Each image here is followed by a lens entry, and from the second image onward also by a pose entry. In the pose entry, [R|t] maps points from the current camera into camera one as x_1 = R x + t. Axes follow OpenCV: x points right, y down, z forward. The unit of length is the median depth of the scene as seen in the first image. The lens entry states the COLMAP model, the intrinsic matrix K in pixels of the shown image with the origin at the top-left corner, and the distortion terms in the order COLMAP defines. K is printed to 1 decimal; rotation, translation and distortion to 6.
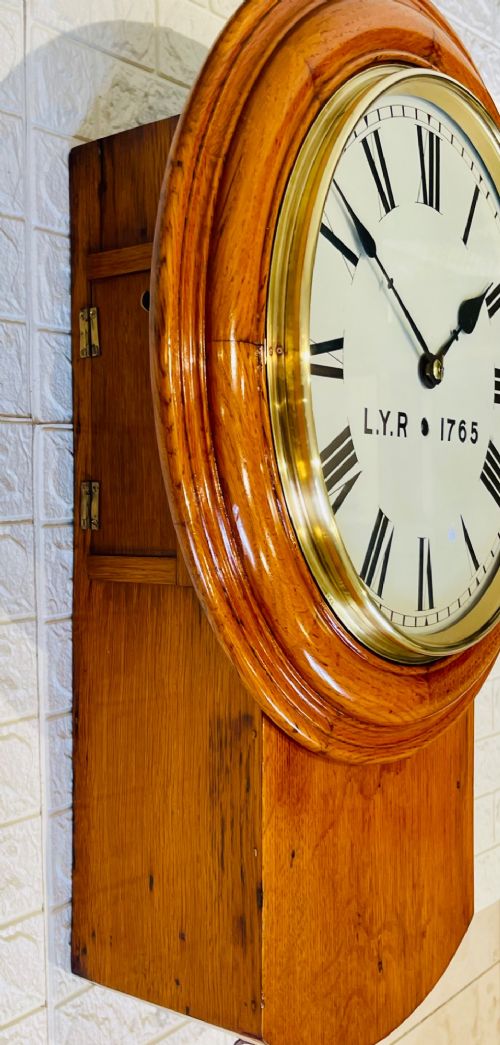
lens RADIAL K [[1135.9, 0, 119.5], [0, 1135.9, 548.1], [0, 0, 1]] dist [0.040547, 0.000000]
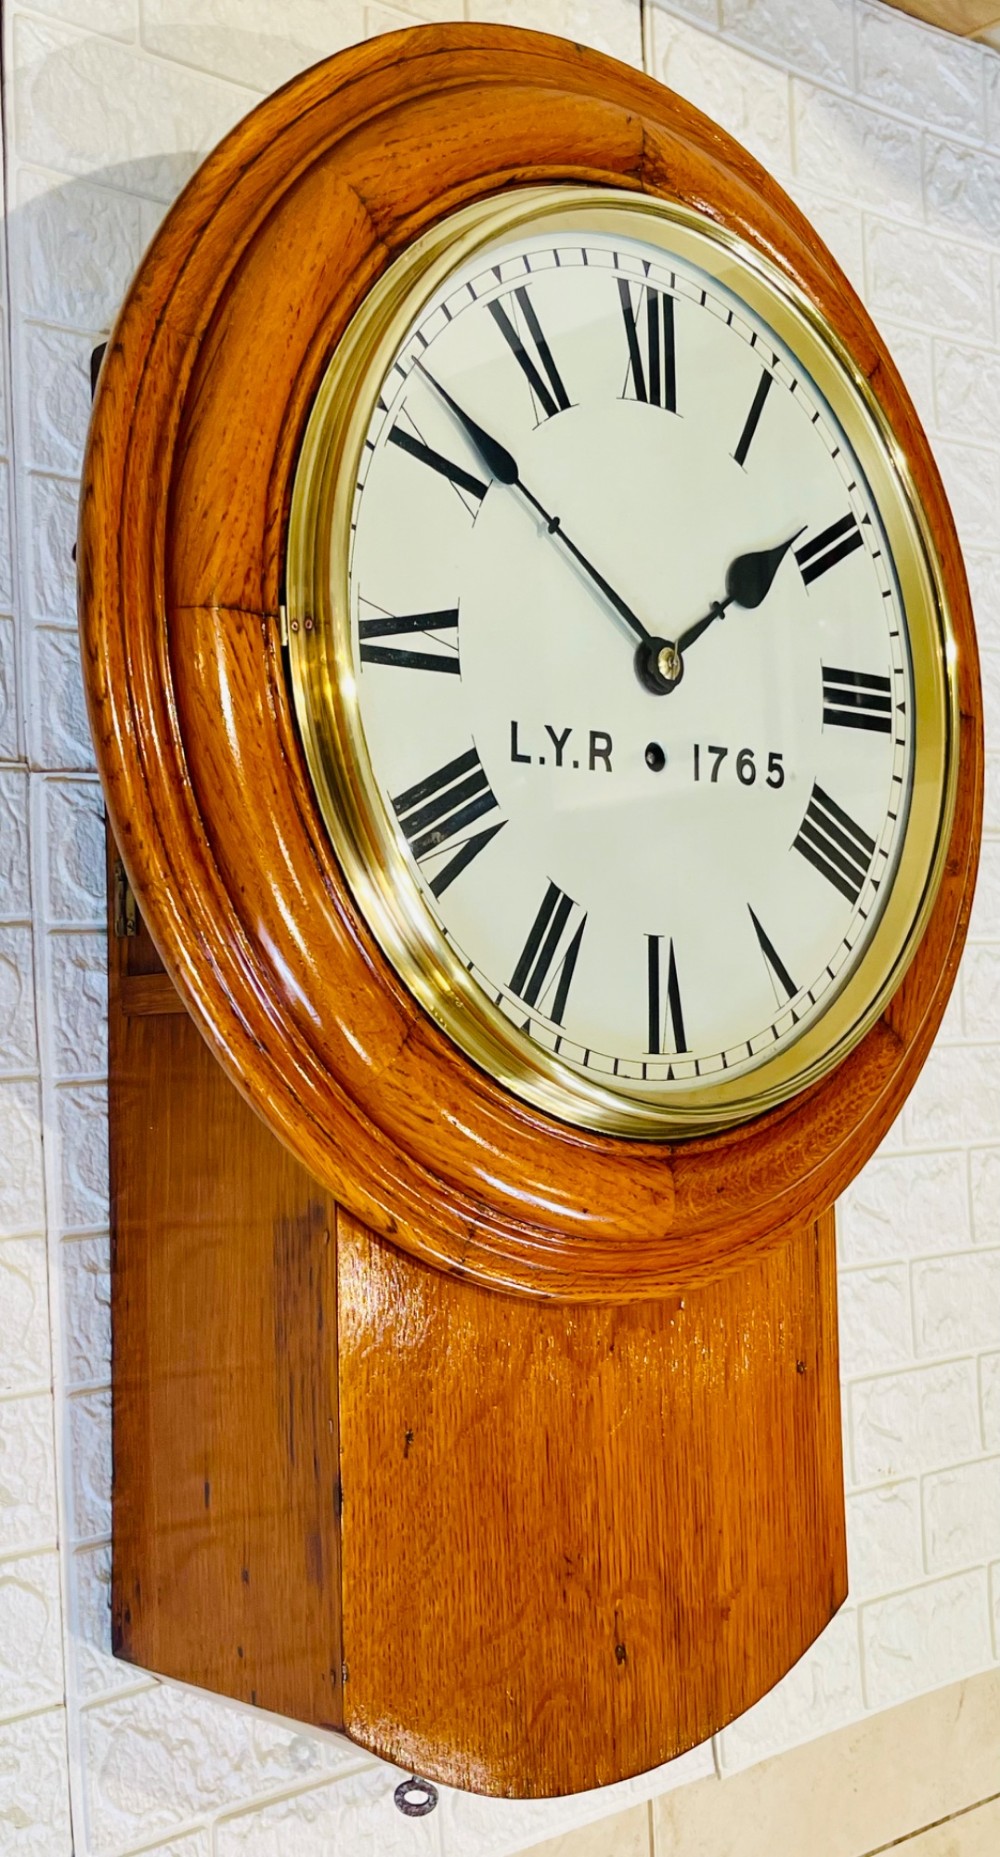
lens RADIAL K [[2089.0, 0, 450.7], [0, 2089.0, 995.4], [0, 0, 1]] dist [0.058062, 0.000000]
pose [[0.991871, -0.026315, -0.124498, 0.302426], [0.018269, 0.997697, -0.065329, 0.097160], [0.125930, 0.062524, 0.990067, -0.130992]]
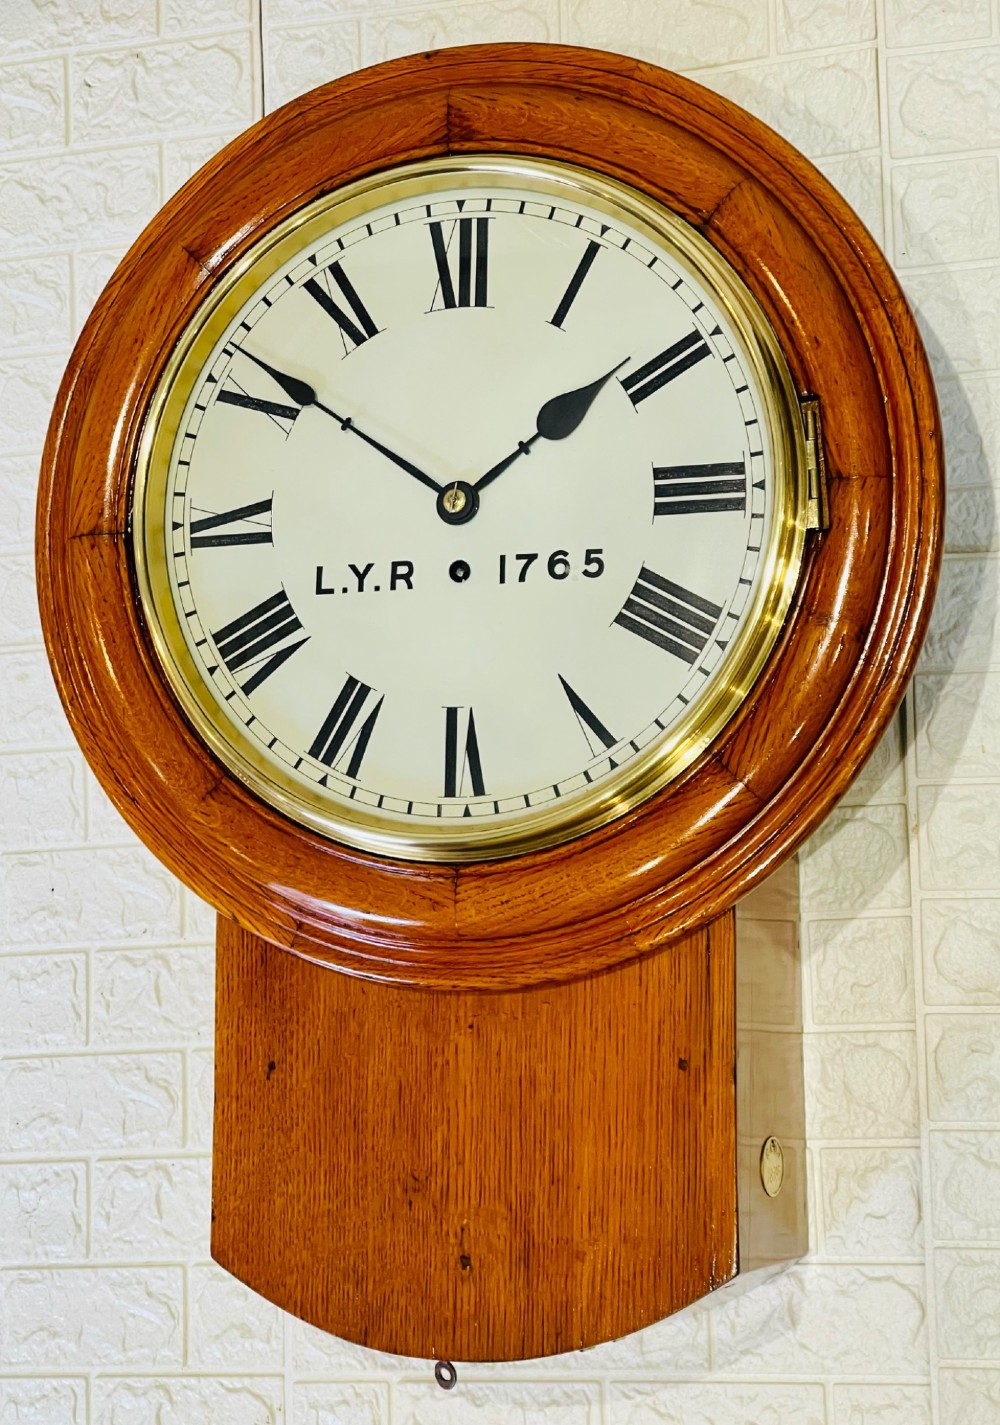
lens RADIAL K [[2777.4, 0, 506.5], [0, 2777.4, 702.4], [0, 0, 1]] dist [0.221714, 0.000000]
pose [[0.394014, -0.108435, -0.912685, 2.130305], [-0.023284, 0.991520, -0.127853, 0.244876], [0.918809, 0.071627, 0.388148, 0.274203]]
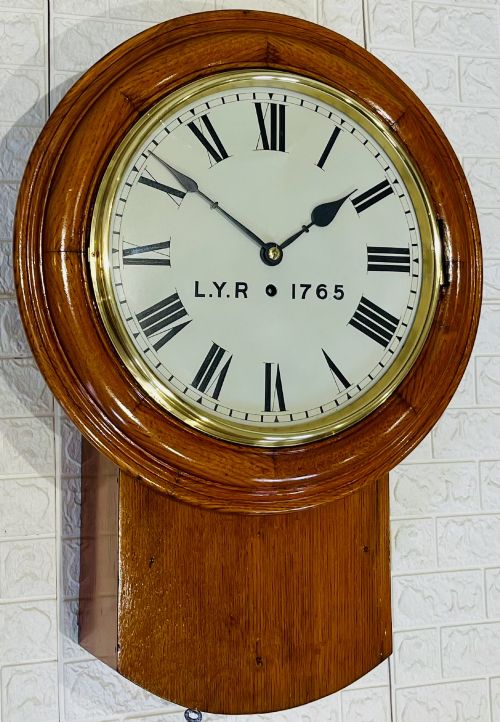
lens RADIAL K [[1256.9, 0, 212.9], [0, 1256.9, 270.1], [0, 0, 1]] dist [0.116721, 0.000000]
pose [[0.875796, -0.053772, -0.479678, 1.034864], [-0.010141, 0.991506, -0.129662, 0.088349], [0.482576, 0.118422, 0.867812, -0.519073]]
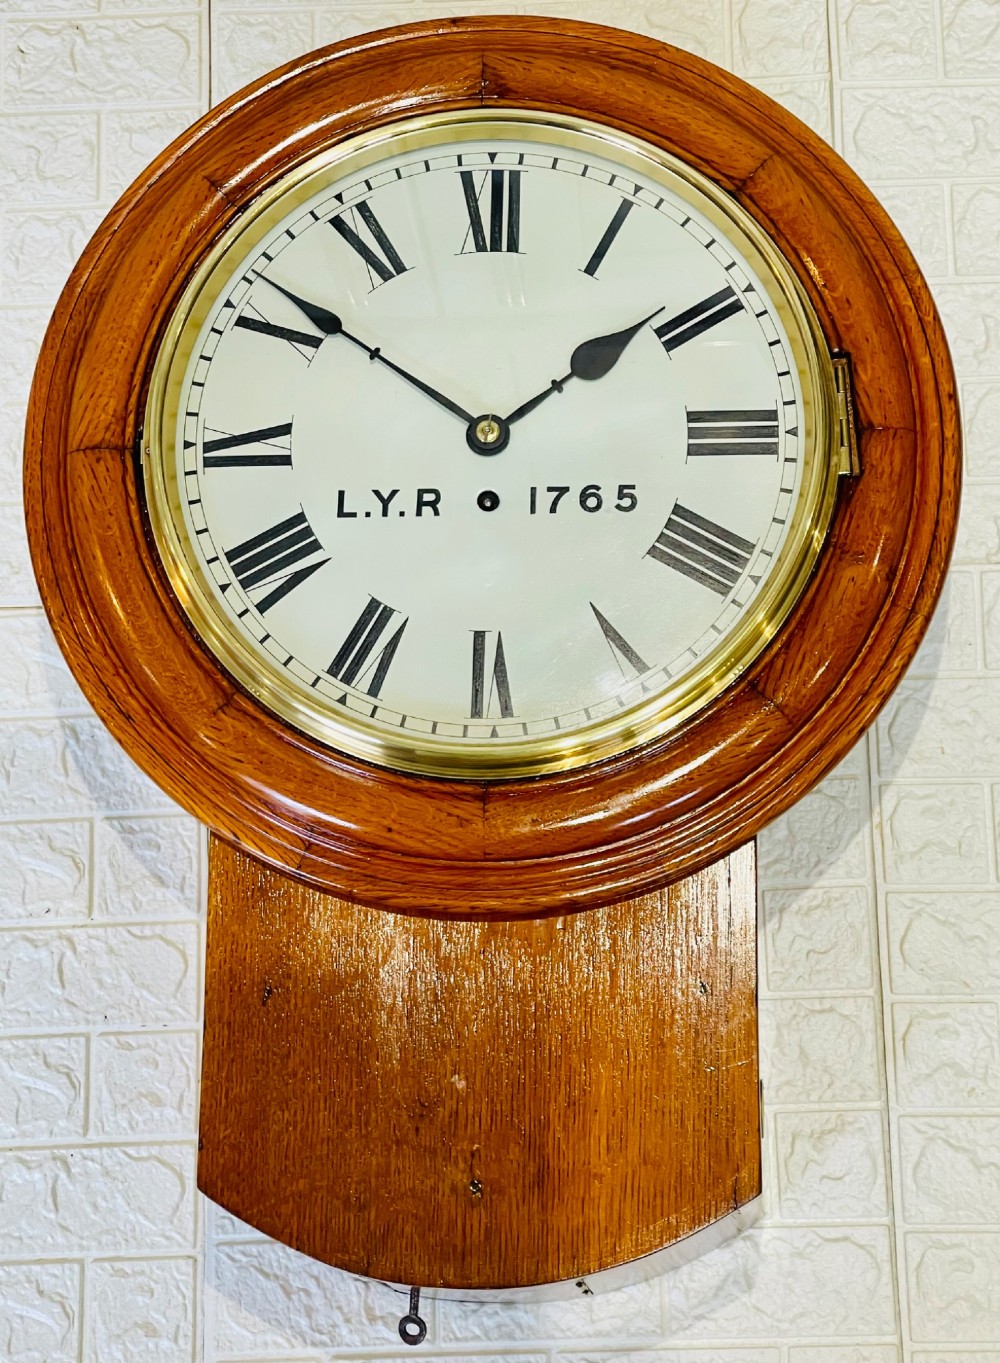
lens RADIAL K [[2970.7, 0, 514.0], [0, 2970.7, 645.5], [0, 0, 1]] dist [0.214652, 0.000000]
pose [[0.606900, -0.199815, -0.769251, 1.956135], [-0.027313, 0.962066, -0.271448, 0.590565], [0.794309, 0.185752, 0.578420, -0.213242]]
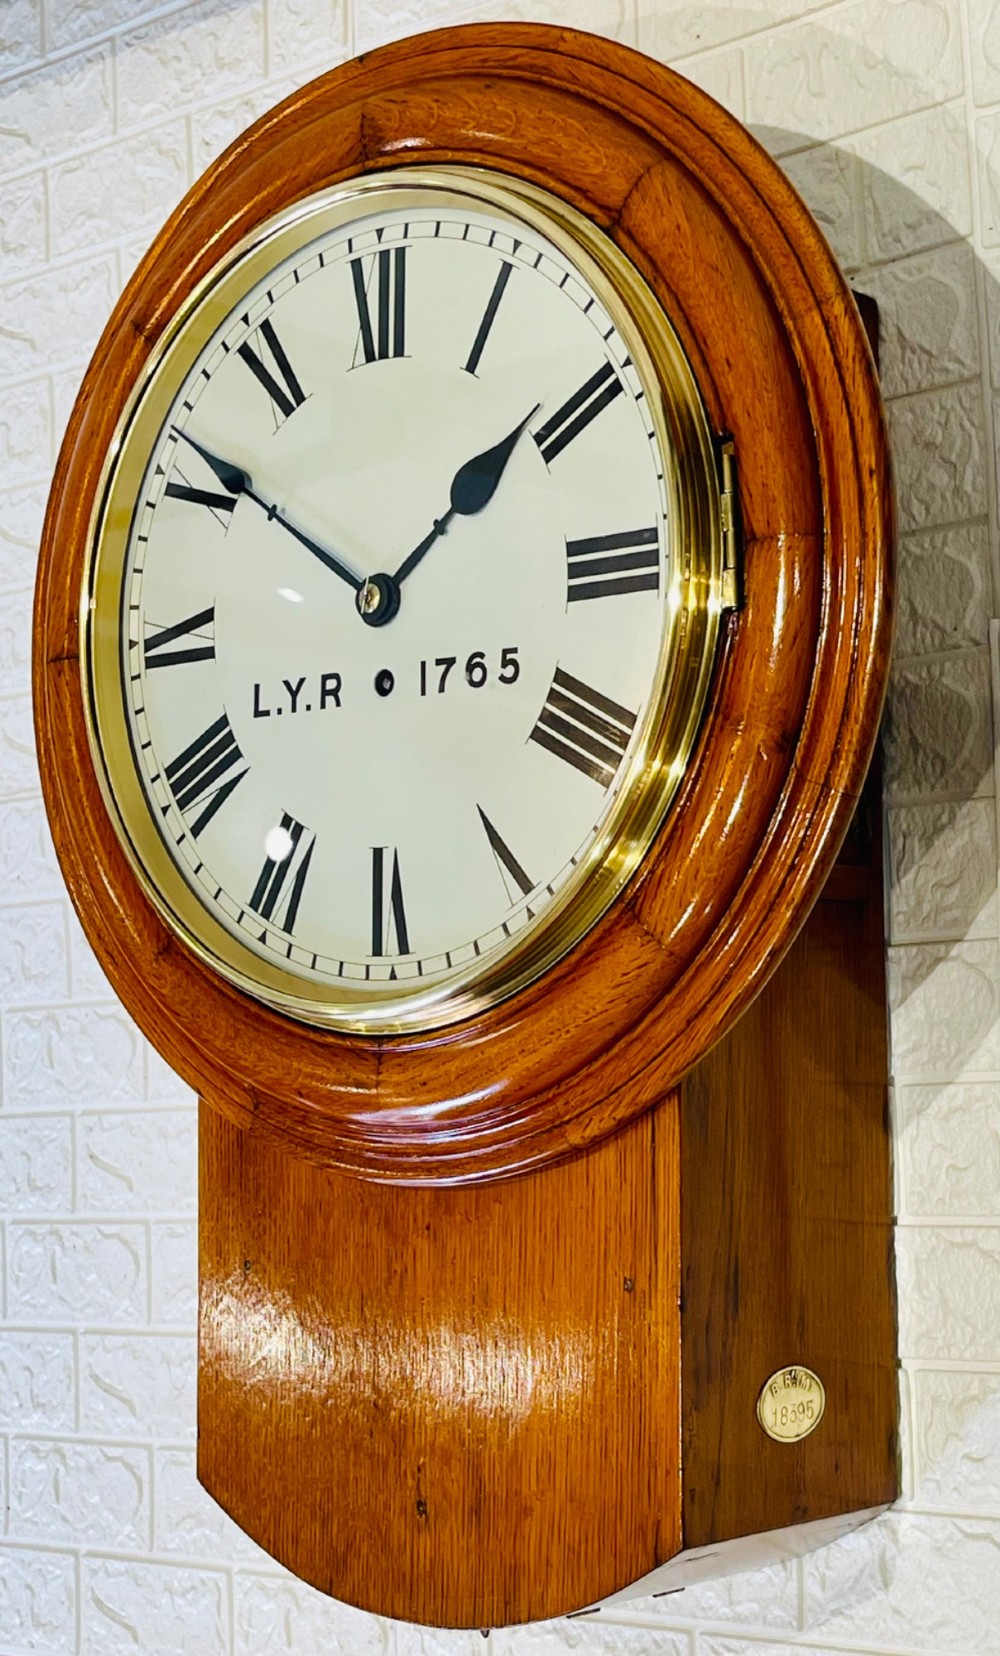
lens RADIAL K [[2644.6, 0, 647.1], [0, 2644.6, 868.9], [0, 0, 1]] dist [0.103276, 0.000000]
pose [[0.042992, -0.065195, -0.996946, 1.867620], [-0.014009, 0.997731, -0.065850, 0.106408], [0.998977, 0.016798, 0.041981, 1.117314]]
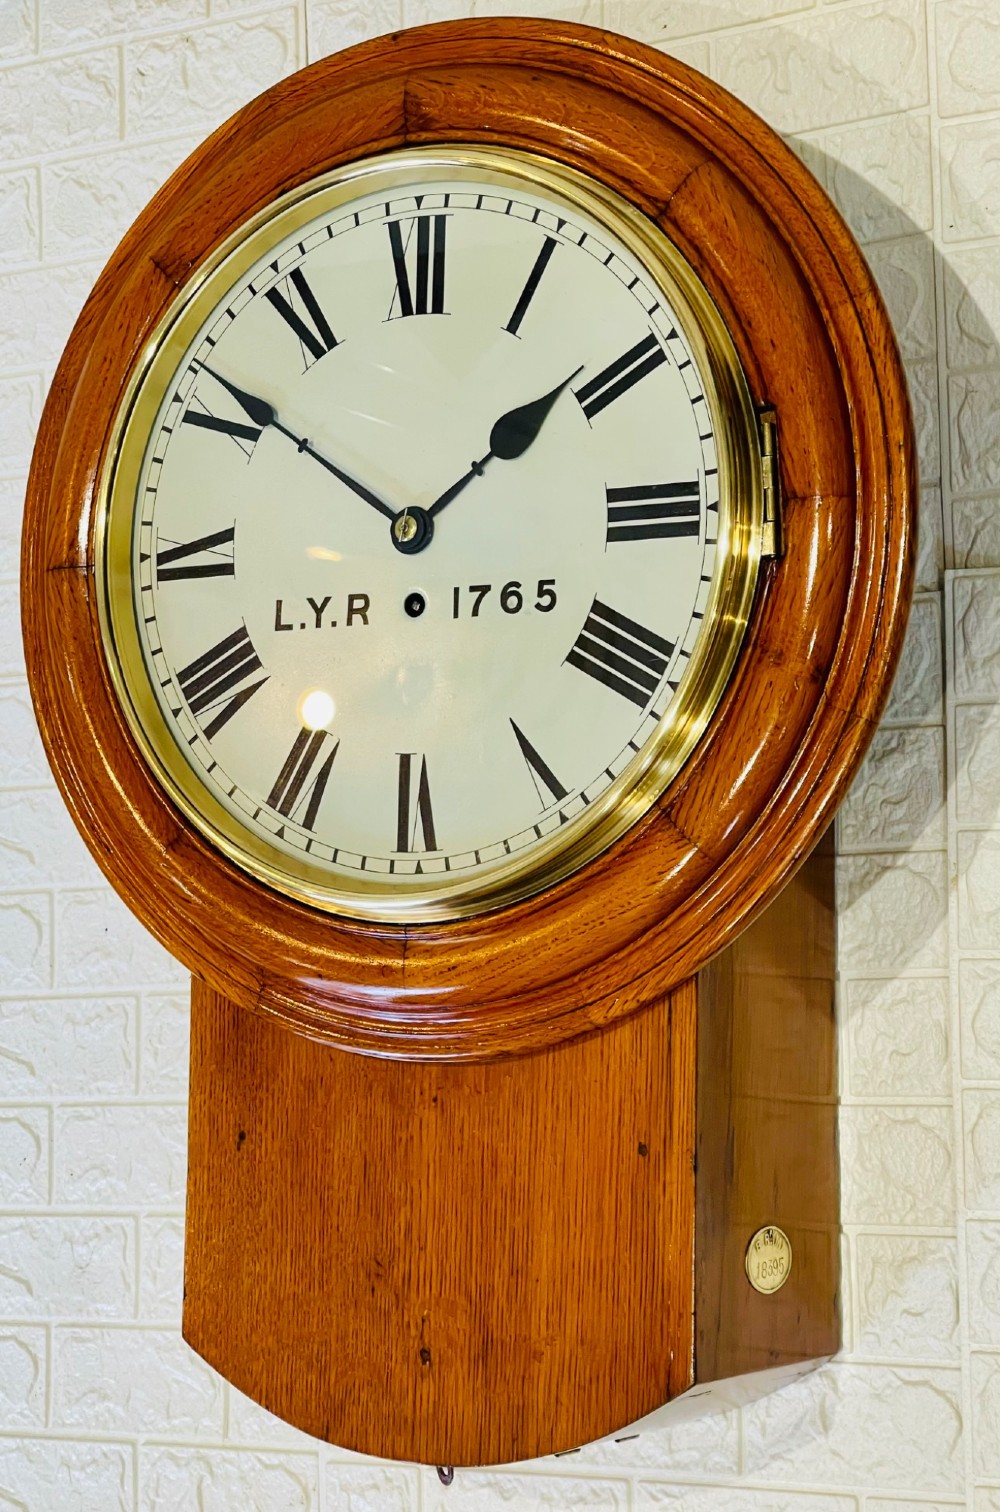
lens RADIAL K [[2924.9, 0, 545.7], [0, 2924.9, 719.4], [0, 0, 1]] dist [0.222831, 0.000000]
pose [[0.194506, -0.082051, -0.977464, 2.200405], [-0.033448, 0.995361, -0.090209, 0.141279], [0.980331, 0.050240, 0.190860, 0.739775]]
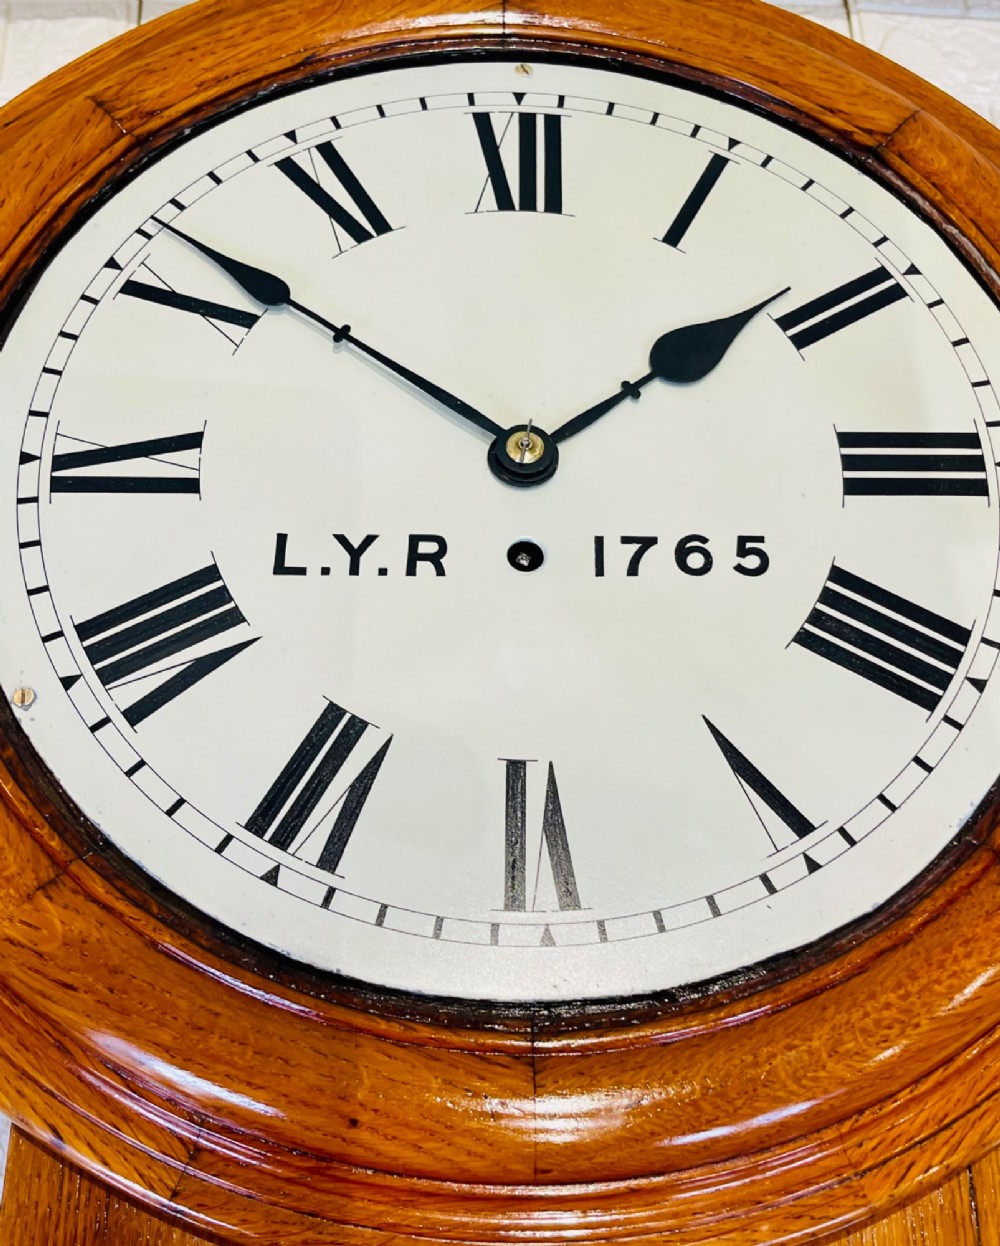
lens RADIAL K [[1466.7, 0, 509.0], [0, 1466.7, 709.9], [0, 0, 1]] dist [0.061796, 0.000000]
pose [[0.685706, -0.305585, -0.660624, 0.683872], [-0.007843, 0.904448, -0.426511, 0.235554], [0.727836, 0.297642, 0.617789, 0.631327]]
